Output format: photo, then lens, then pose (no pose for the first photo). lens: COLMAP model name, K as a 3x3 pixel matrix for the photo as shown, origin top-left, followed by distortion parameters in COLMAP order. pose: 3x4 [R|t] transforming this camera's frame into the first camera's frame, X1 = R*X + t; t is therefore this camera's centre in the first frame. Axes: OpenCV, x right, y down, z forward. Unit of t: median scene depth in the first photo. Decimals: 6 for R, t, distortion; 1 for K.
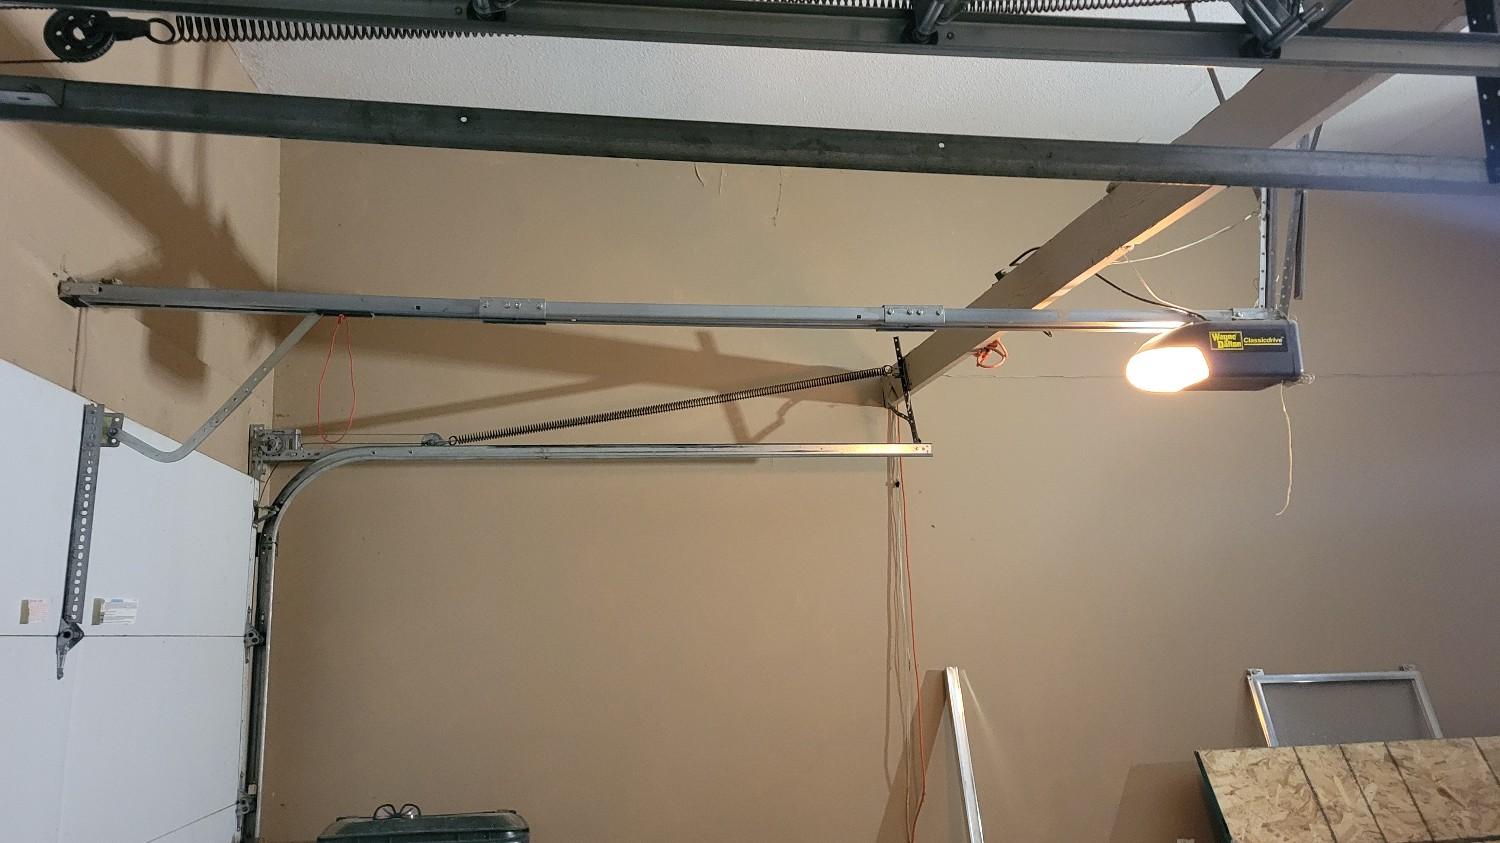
lens RADIAL K [[1183.5, 0, 761.0], [0, 1183.5, 428.2], [0, 0, 1]] dist [0.057274, -0.012897]
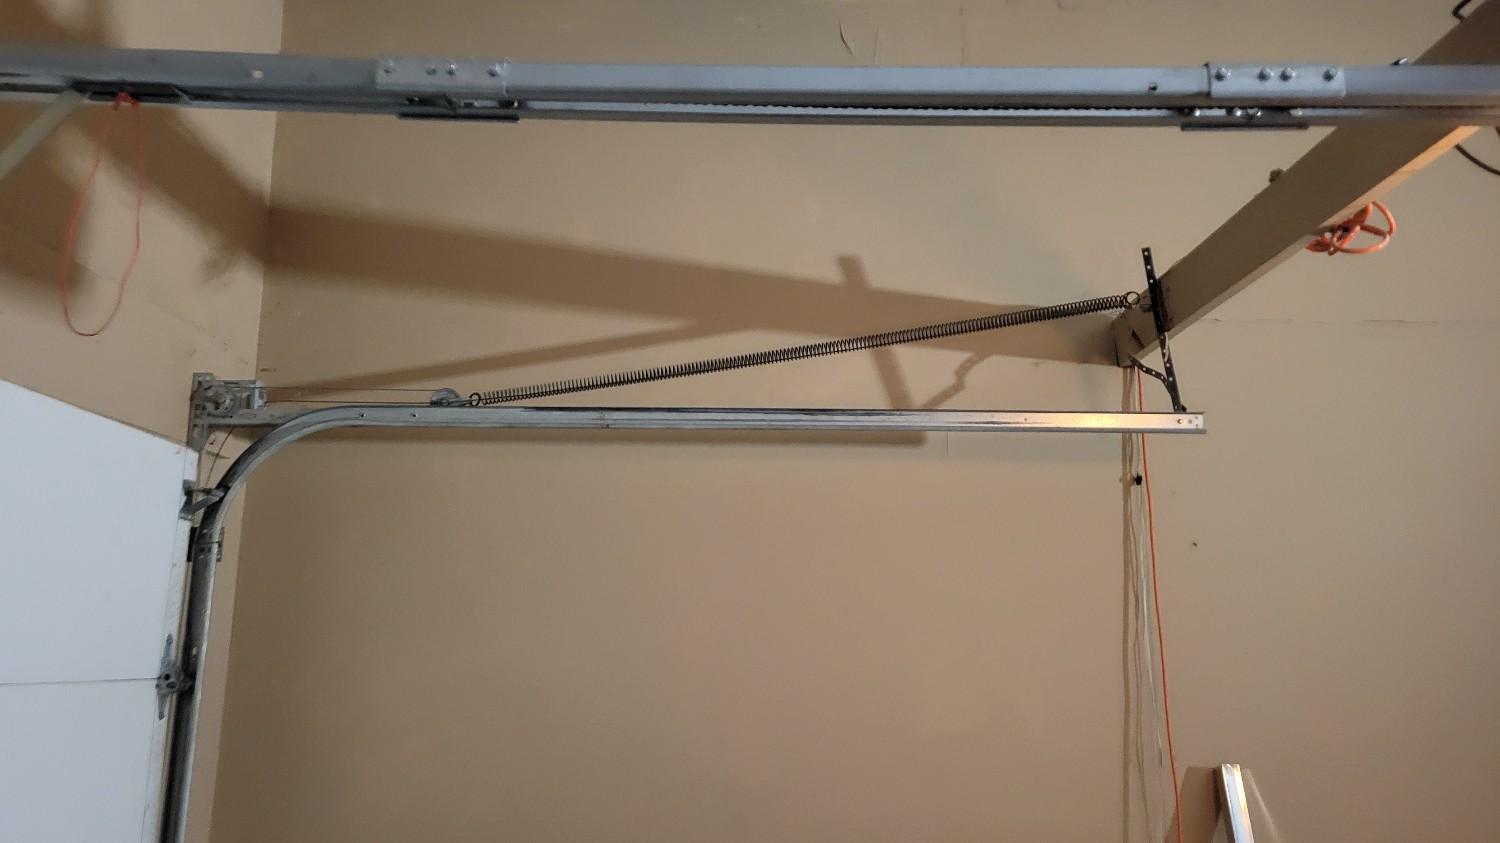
lens RADIAL K [[1183.5, 0, 740.7], [0, 1183.5, 450.9], [0, 0, 1]] dist [0.057274, -0.012897]
pose [[0.988087, 0.011664, -0.153455, -0.003073], [-0.011307, 0.999931, 0.003201, 0.034840], [0.153481, -0.001427, 0.988151, 0.339065]]
